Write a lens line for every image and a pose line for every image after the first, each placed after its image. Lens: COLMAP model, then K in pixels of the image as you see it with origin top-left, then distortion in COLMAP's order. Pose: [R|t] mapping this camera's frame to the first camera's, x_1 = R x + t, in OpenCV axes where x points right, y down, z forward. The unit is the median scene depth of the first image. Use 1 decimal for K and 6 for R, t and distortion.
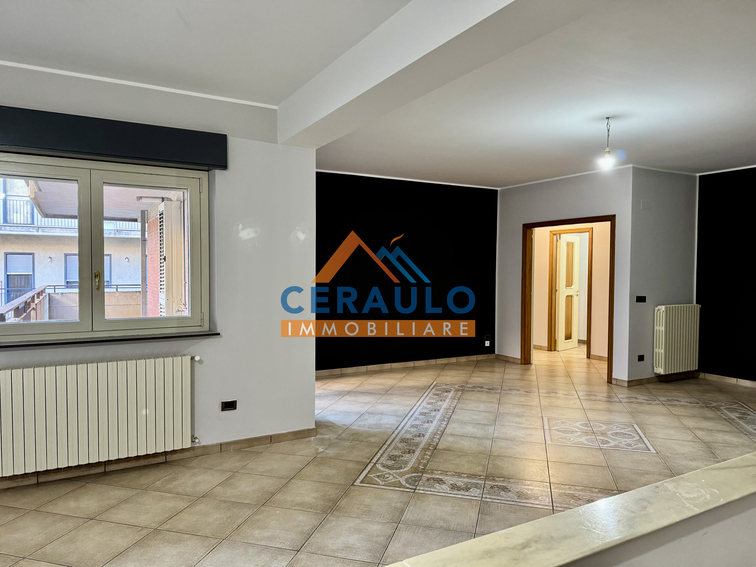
lens RADIAL K [[528.3, 0, 375.2], [0, 528.3, 284.0], [0, 0, 1]] dist [0.070440, -0.086771]
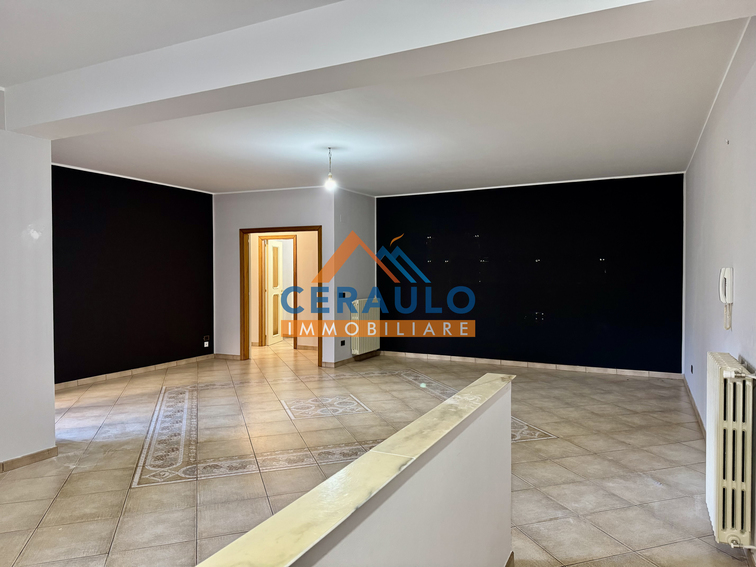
lens RADIAL K [[528.3, 0, 380.7], [0, 528.3, 283.9], [0, 0, 1]] dist [0.070440, -0.086771]
pose [[0.824228, -0.019981, 0.565905, -0.164252], [0.022896, 0.999736, 0.001952, 0.002712], [-0.565795, 0.011348, 0.824468, -0.070901]]
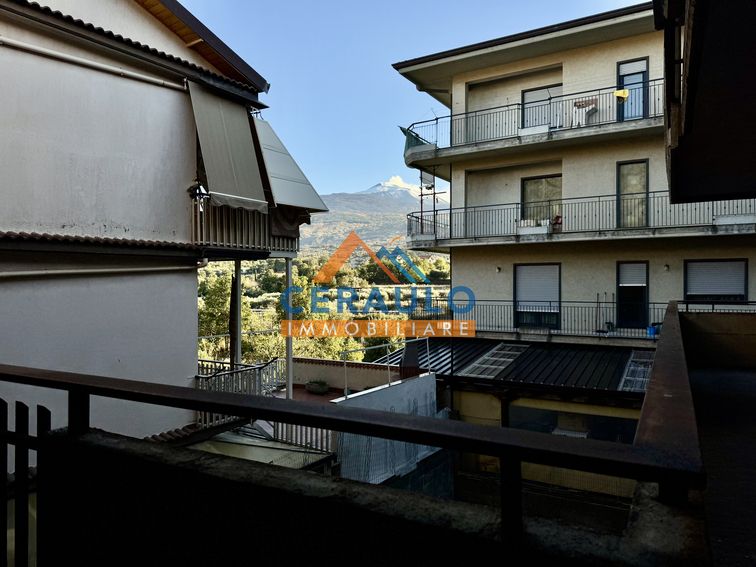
lens RADIAL K [[528.3, 0, 388.5], [0, 528.3, 286.0], [0, 0, 1]] dist [0.070440, -0.086771]
pose [[0.536333, -0.005987, -0.843985, -0.615202], [-0.010530, 0.999850, -0.013784, -0.008731], [0.843941, 0.016280, 0.536189, 0.852961]]
